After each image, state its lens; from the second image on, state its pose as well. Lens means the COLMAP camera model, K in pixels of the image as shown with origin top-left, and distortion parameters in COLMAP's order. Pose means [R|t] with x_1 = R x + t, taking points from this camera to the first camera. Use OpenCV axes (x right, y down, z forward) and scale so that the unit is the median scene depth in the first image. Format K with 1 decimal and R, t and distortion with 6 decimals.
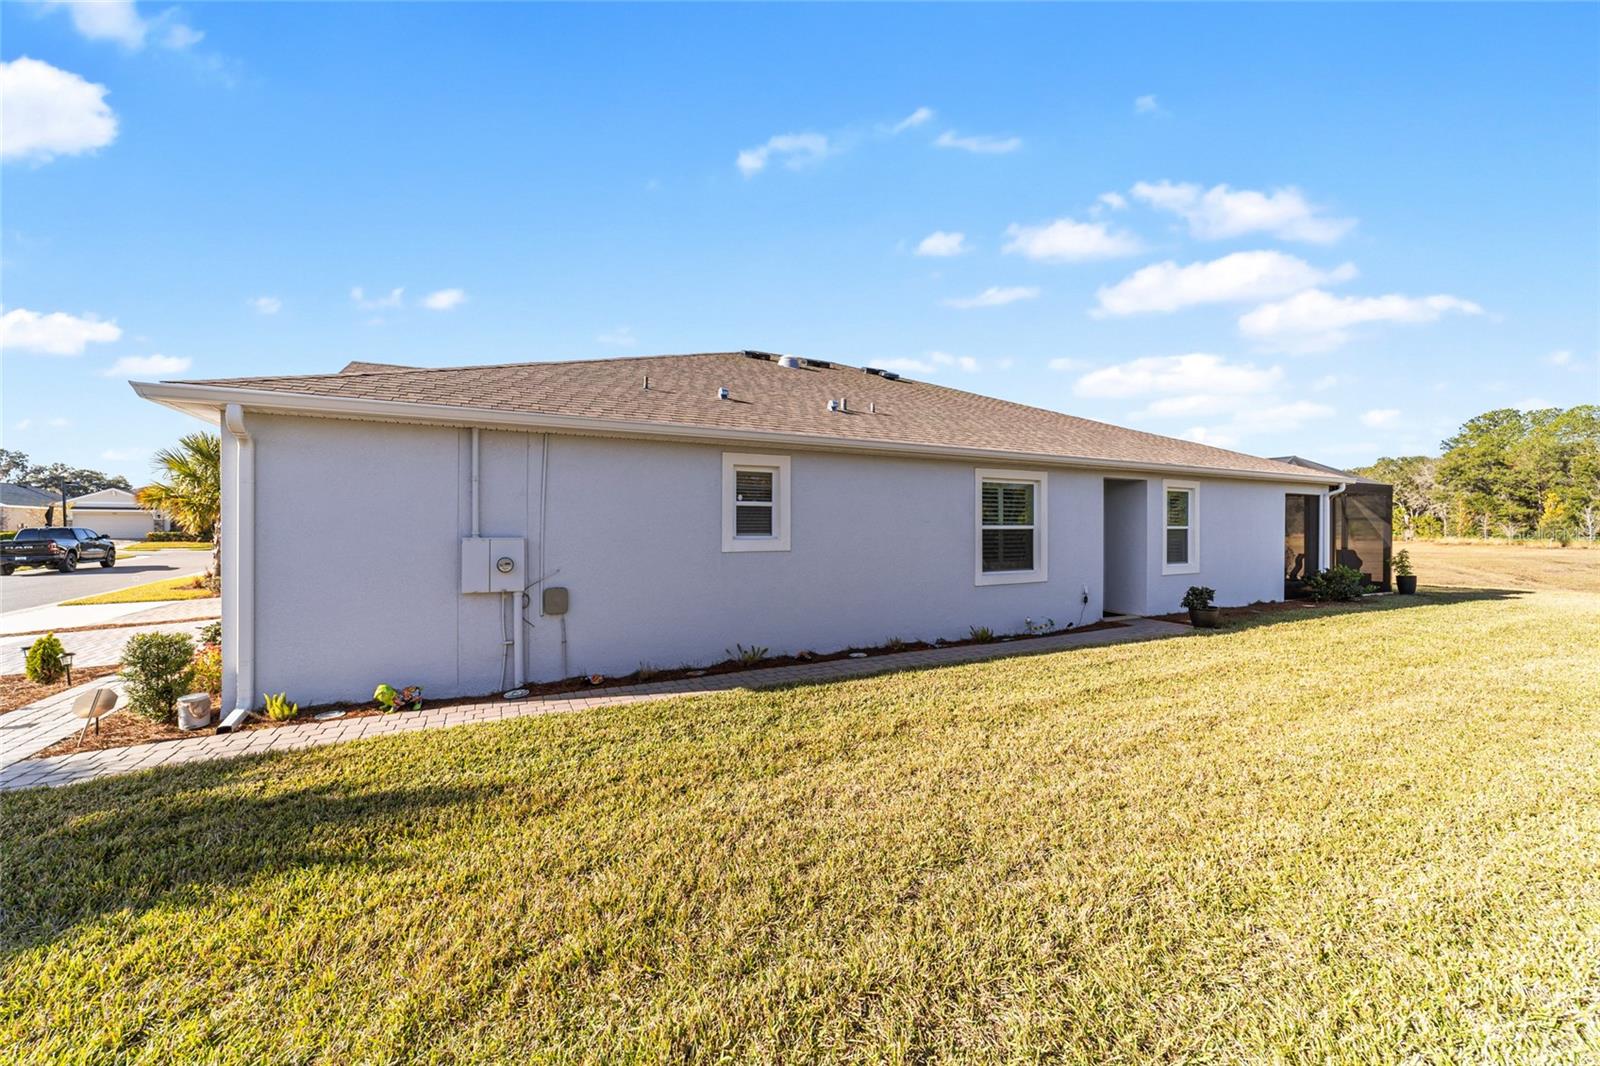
lens RADIAL K [[615.7, 0, 784.3], [0, 615.7, 522.1], [0, 0, 1]] dist [-0.012726, 0.005437]
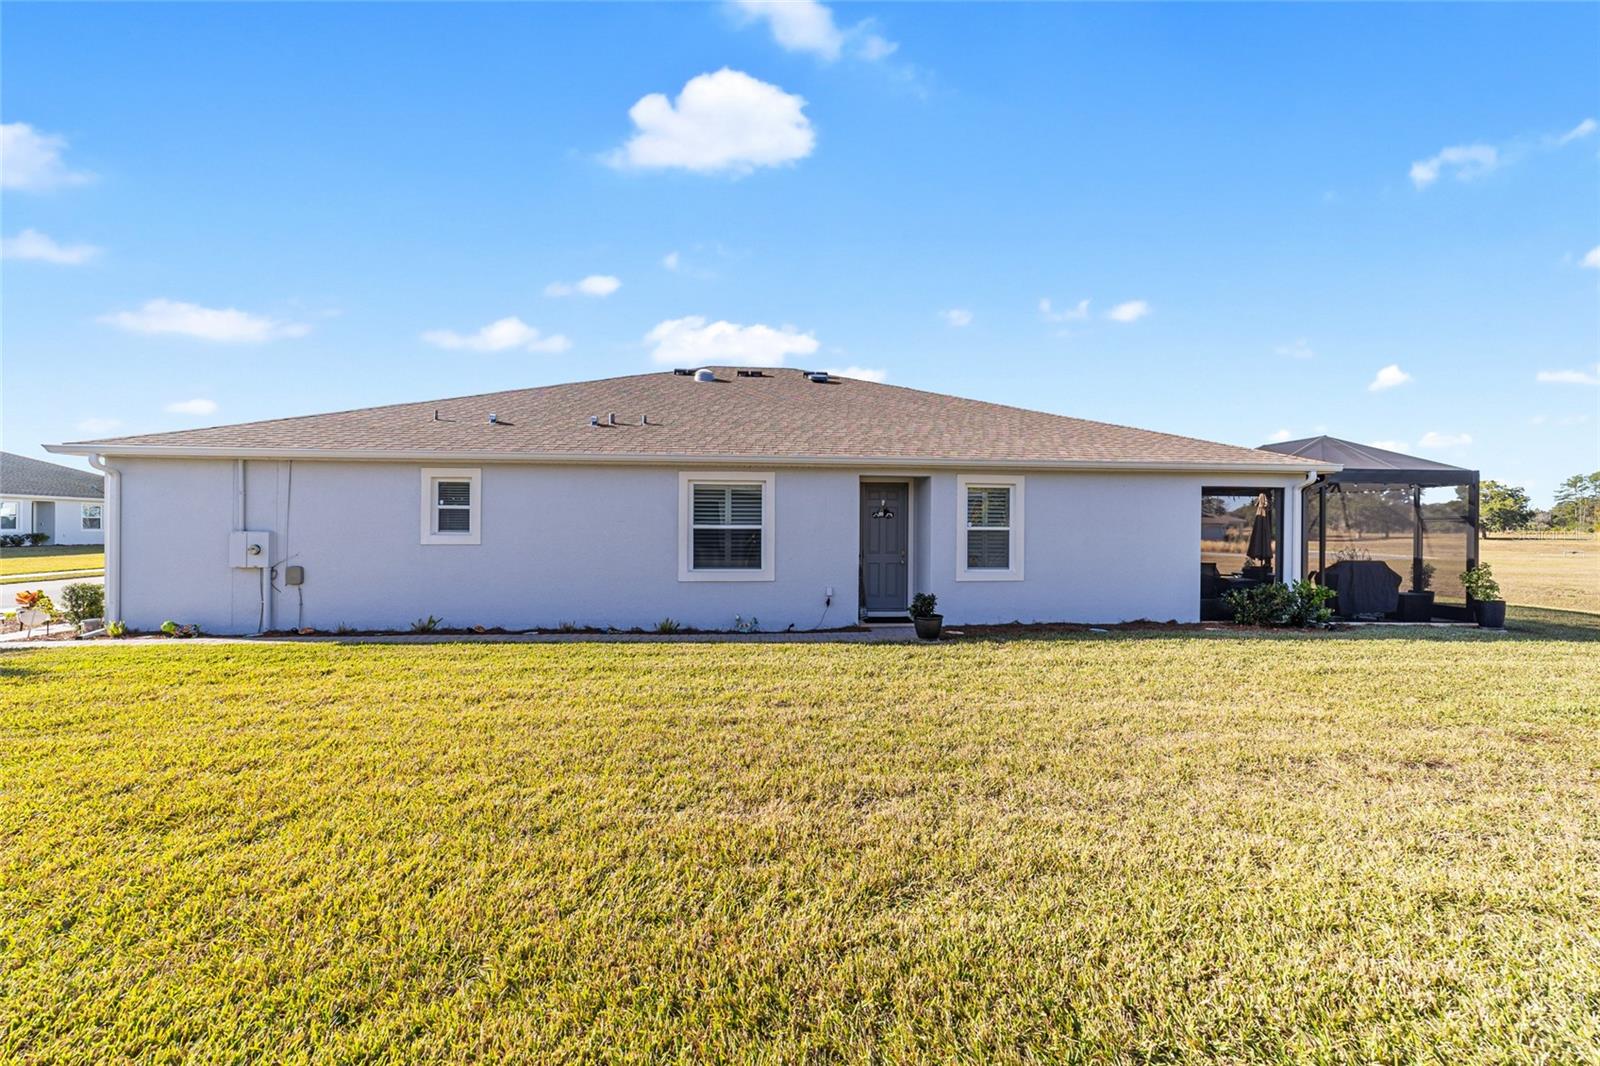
lens RADIAL K [[615.7, 0, 798.1], [0, 615.7, 531.8], [0, 0, 1]] dist [-0.012726, 0.005437]
pose [[0.921433, 0.004679, -0.388508, 1.088015], [-0.001342, 0.999960, 0.008860, 0.009446], [0.388534, -0.007643, 0.921403, 0.109323]]
